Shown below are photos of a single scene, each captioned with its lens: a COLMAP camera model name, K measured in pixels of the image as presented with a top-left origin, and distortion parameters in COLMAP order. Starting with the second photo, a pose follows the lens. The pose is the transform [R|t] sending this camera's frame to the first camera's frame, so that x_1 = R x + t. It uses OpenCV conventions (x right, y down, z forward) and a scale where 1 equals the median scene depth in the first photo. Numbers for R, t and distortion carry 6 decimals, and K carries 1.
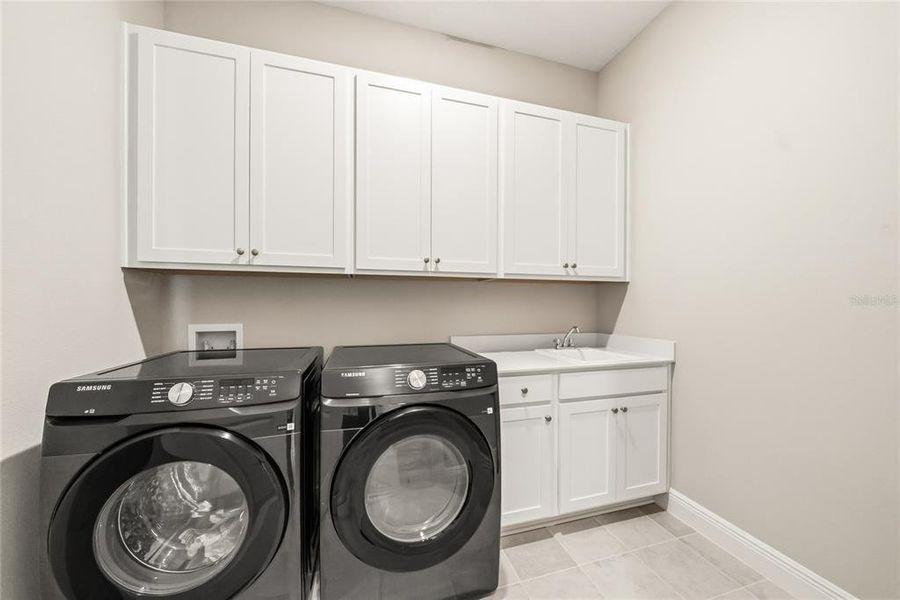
lens RADIAL K [[319.3, 0, 454.2], [0, 319.3, 302.7], [0, 0, 1]] dist [-0.005290, -0.000089]
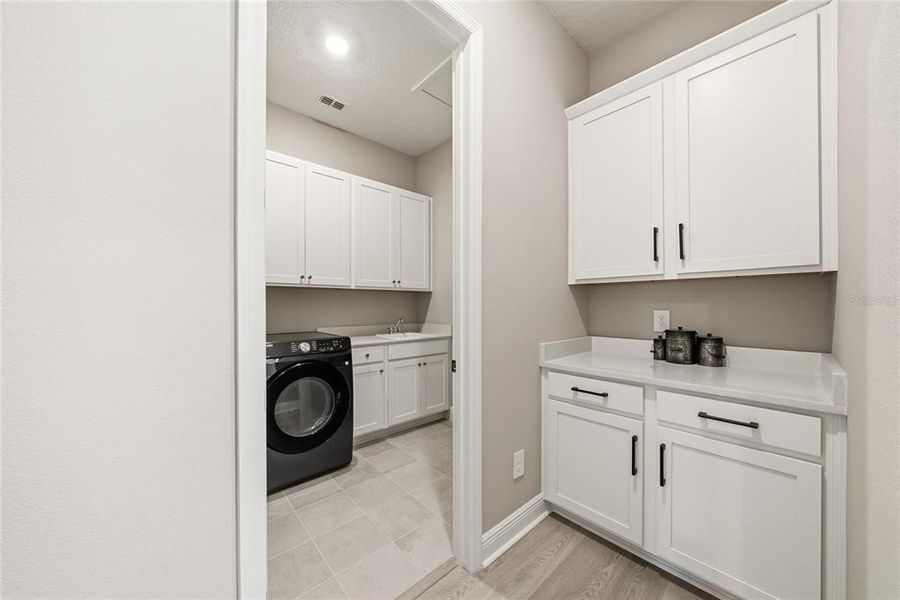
lens RADIAL K [[319.3, 0, 454.2], [0, 319.3, 302.7], [0, 0, 1]] dist [-0.005290, -0.000089]
pose [[0.899955, -0.002957, 0.435974, -0.096190], [0.005335, 0.999977, -0.004229, 0.000666], [-0.435951, 0.006132, 0.899950, -0.674832]]
